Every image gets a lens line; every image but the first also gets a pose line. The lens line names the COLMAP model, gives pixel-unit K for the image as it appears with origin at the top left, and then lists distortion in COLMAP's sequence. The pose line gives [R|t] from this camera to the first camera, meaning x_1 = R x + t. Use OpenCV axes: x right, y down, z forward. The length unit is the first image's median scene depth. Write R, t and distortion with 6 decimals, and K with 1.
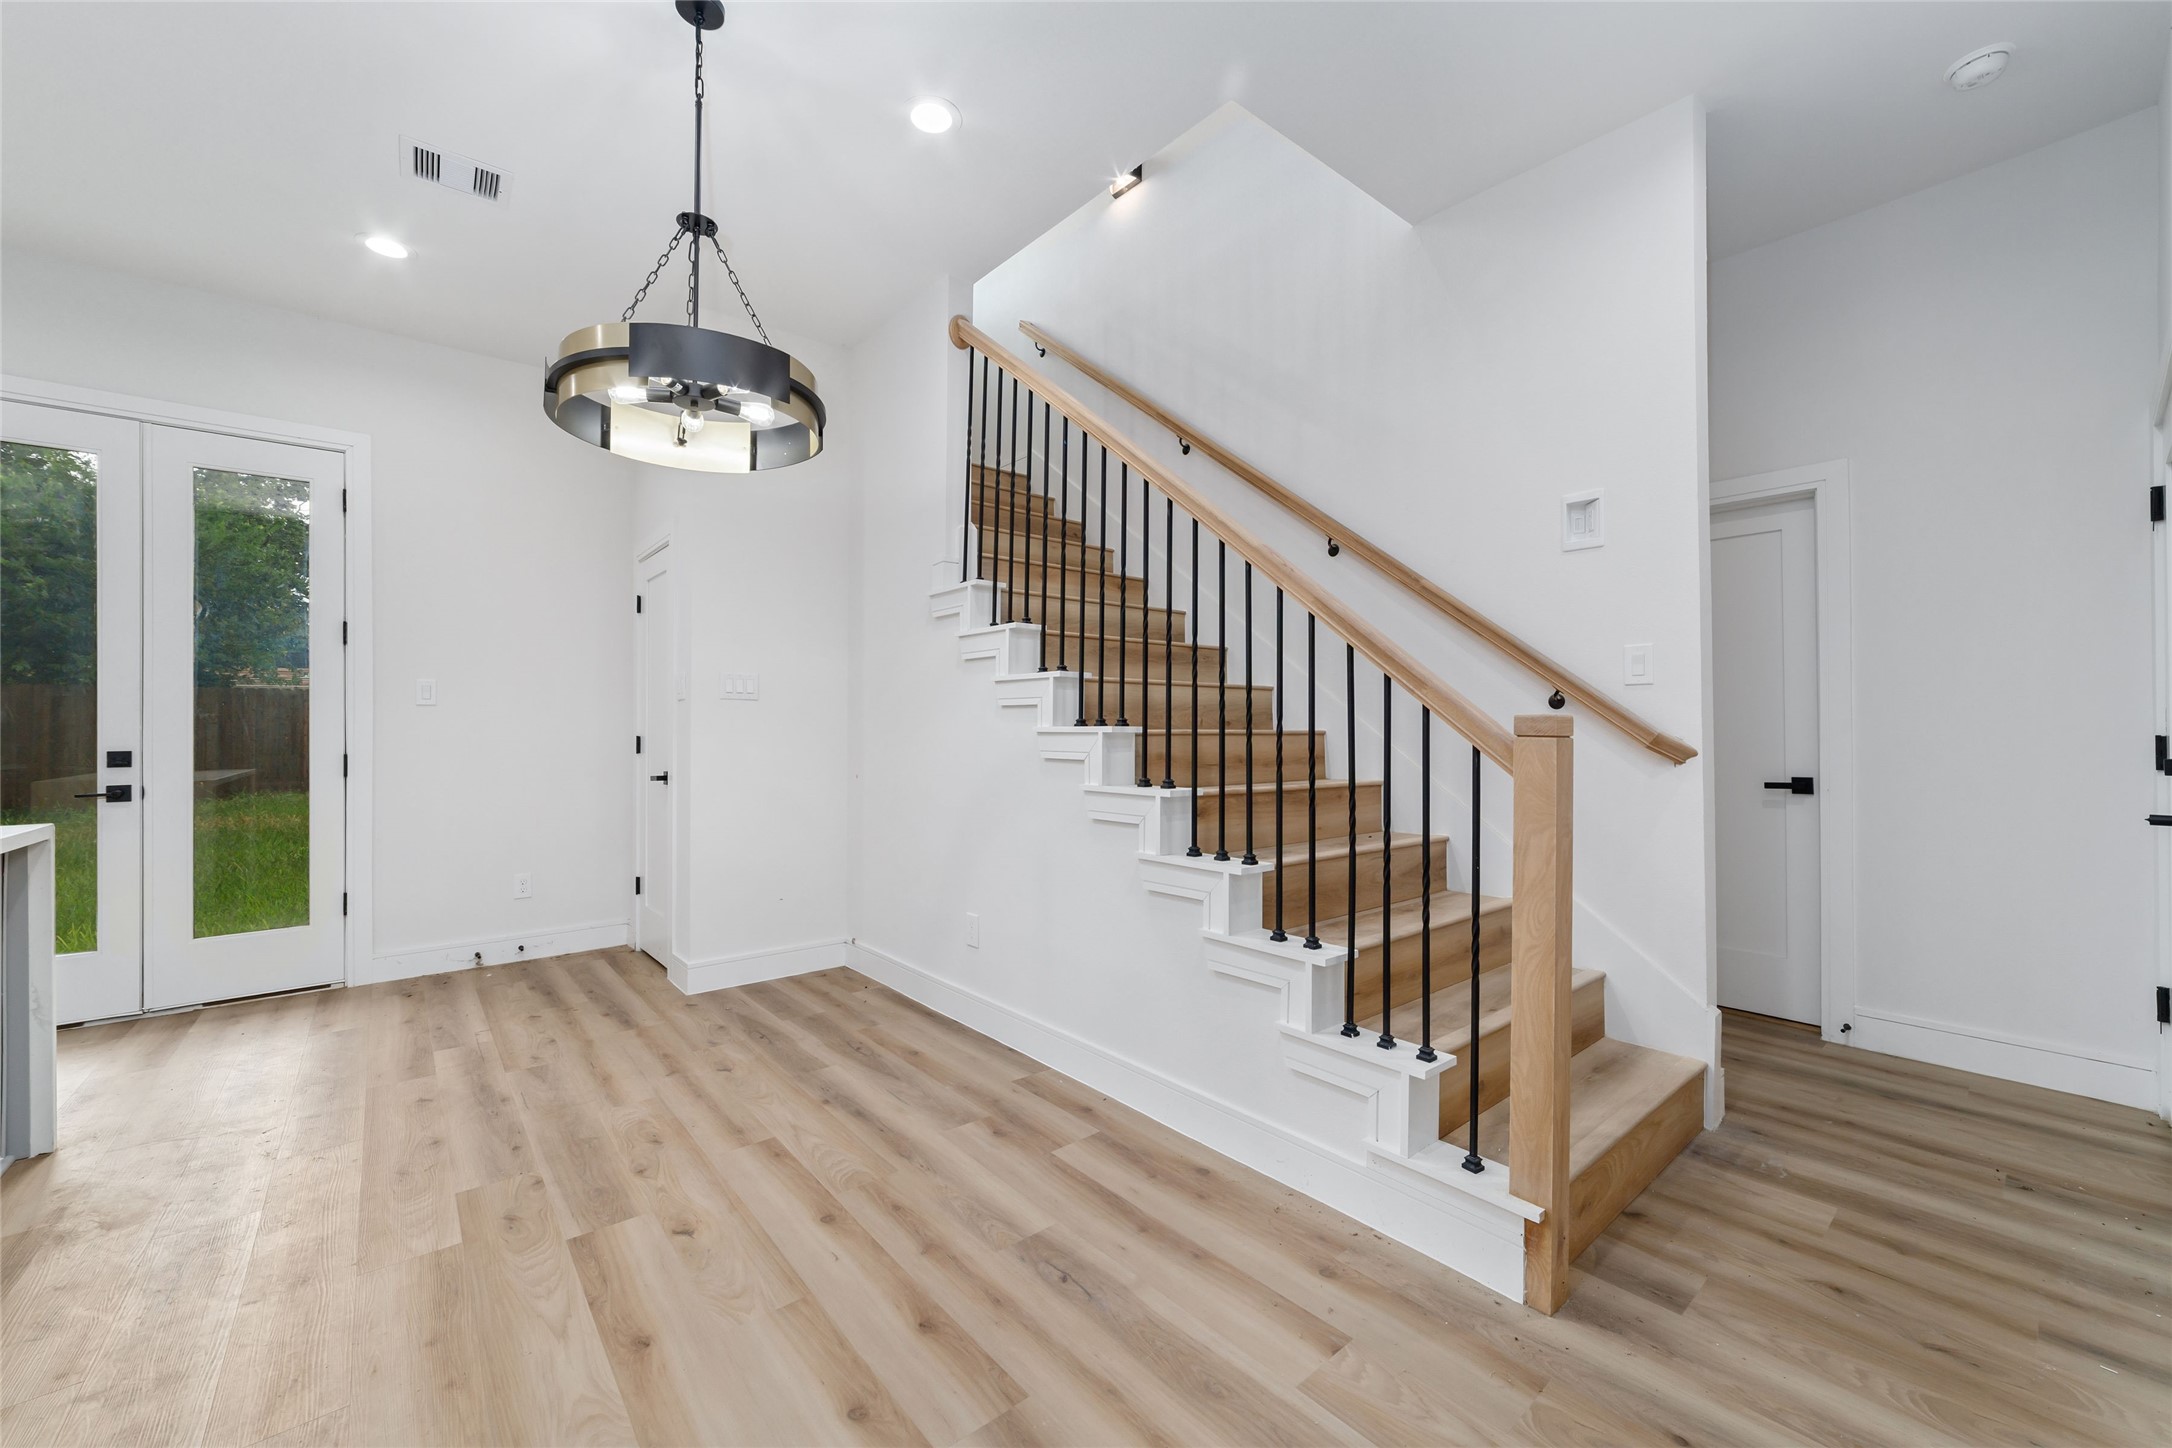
lens RADIAL K [[847.3, 0, 1094.5], [0, 847.3, 724.7], [0, 0, 1]] dist [-0.000237, 0.000052]
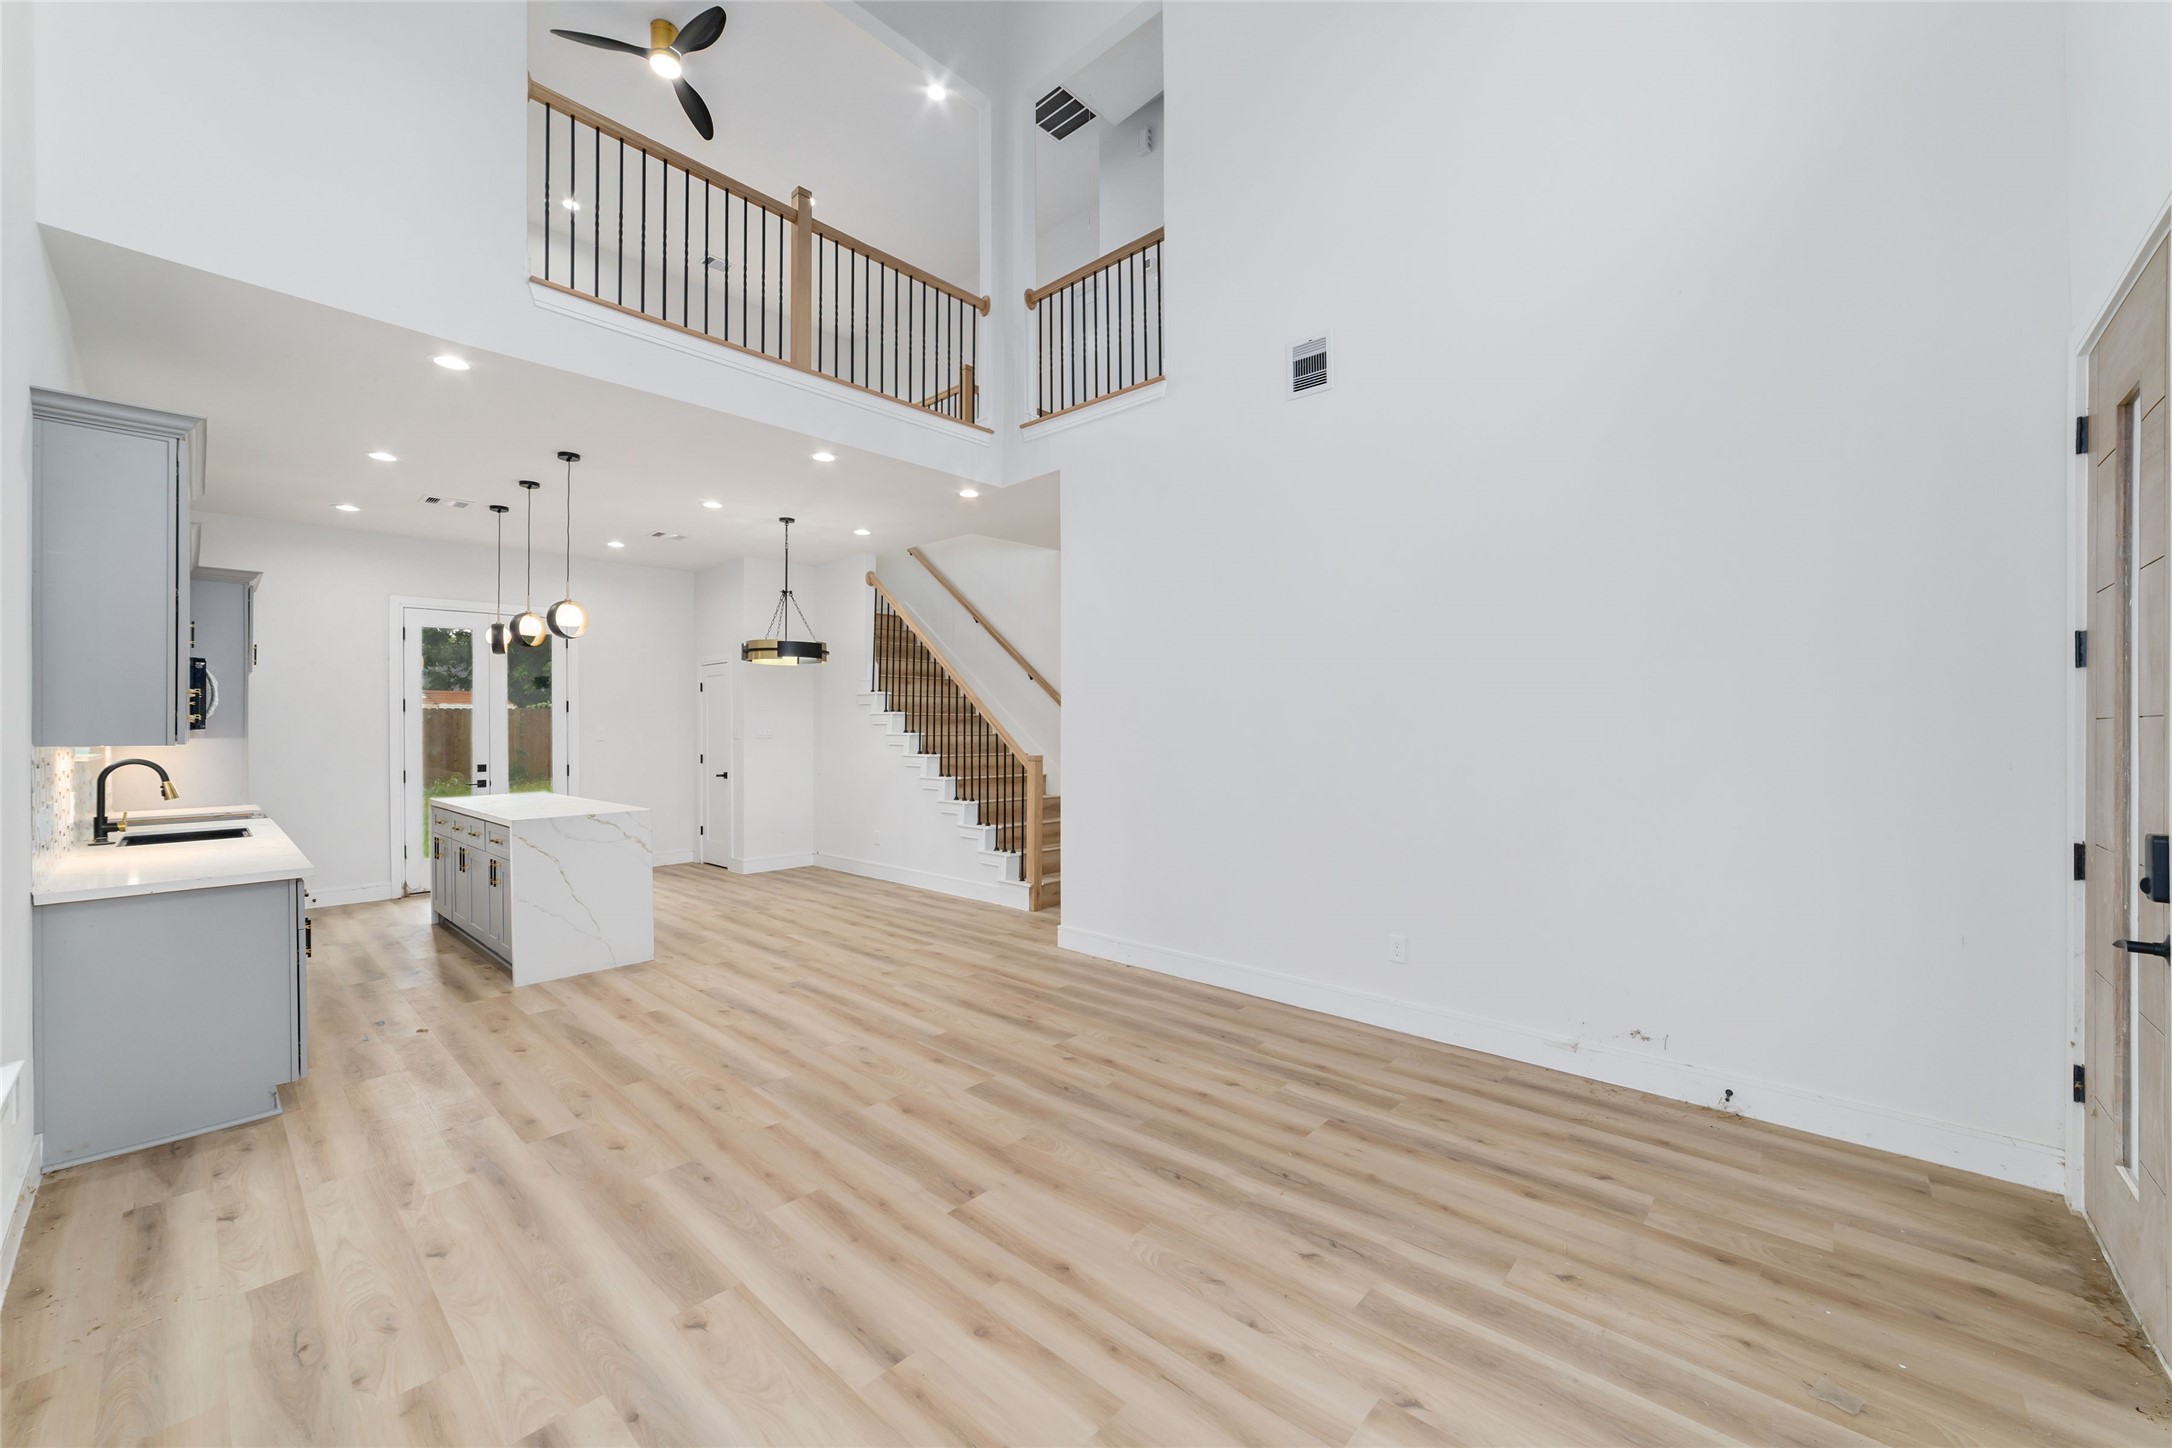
lens RADIAL K [[847.3, 0, 1071.3], [0, 847.3, 733.4], [0, 0, 1]] dist [-0.000237, 0.000052]
pose [[0.996236, -0.001747, 0.086661, 0.206575], [0.001056, 0.999967, 0.008023, -0.074939], [-0.086672, -0.007901, 0.996206, -1.514574]]
